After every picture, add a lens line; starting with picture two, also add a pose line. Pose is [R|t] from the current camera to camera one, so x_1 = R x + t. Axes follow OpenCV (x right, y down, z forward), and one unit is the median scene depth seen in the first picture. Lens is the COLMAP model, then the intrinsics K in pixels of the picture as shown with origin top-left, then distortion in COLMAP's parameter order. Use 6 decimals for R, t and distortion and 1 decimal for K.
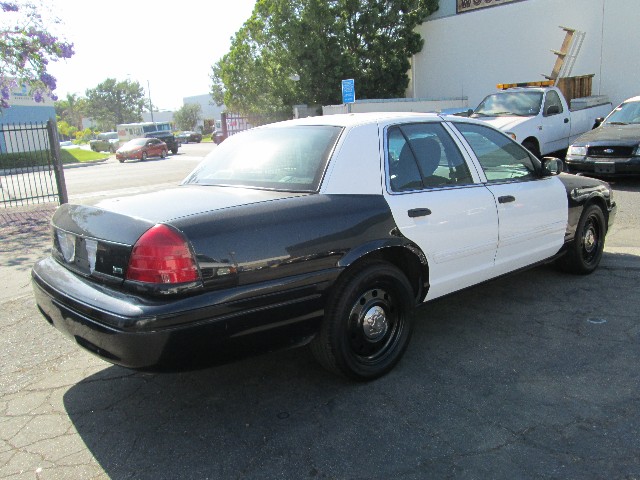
lens RADIAL K [[528.0, 0, 317.7], [0, 528.0, 245.5], [0, 0, 1]] dist [-0.033972, -0.000318]
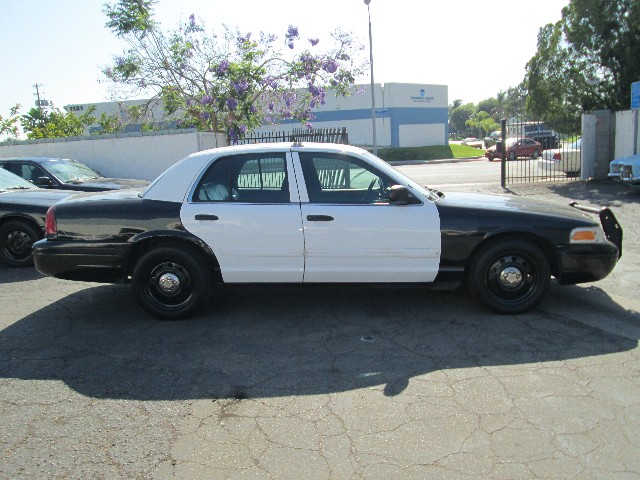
lens RADIAL K [[528.0, 0, 318.8], [0, 528.0, 237.4], [0, 0, 1]] dist [-0.033972, -0.000318]
pose [[0.719877, 0.137333, -0.680380, 1.263239], [-0.142004, 0.988637, 0.049307, -0.111150], [0.679421, 0.061122, 0.731199, 0.132208]]
